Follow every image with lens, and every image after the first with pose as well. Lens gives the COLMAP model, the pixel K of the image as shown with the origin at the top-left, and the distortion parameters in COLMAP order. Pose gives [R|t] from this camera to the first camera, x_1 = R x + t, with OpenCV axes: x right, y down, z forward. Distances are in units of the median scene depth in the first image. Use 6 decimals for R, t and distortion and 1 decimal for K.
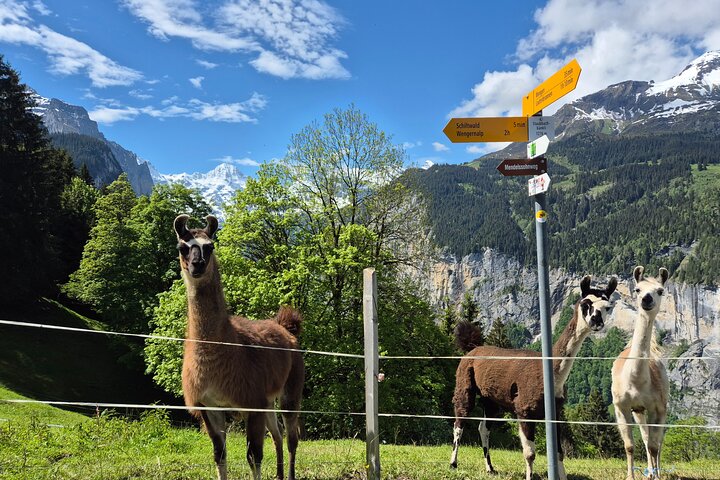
lens RADIAL K [[440.7, 0, 357.9], [0, 440.7, 241.9], [0, 0, 1]] dist [-0.004038, -0.005556]
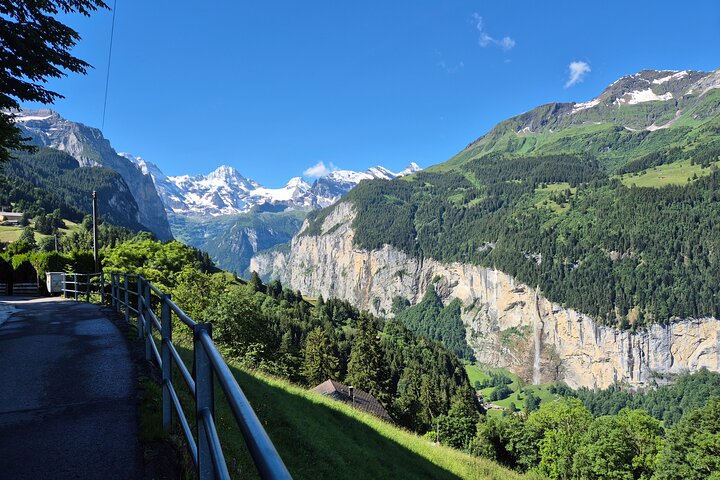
lens RADIAL K [[440.7, 0, 357.6], [0, 440.7, 242.3], [0, 0, 1]] dist [-0.004038, -0.005556]
pose [[0.999865, 0.000389, -0.016421, 0.212468], [-0.000231, 0.999954, 0.009625, -0.006042], [0.016424, -0.009620, 0.999819, -0.386714]]
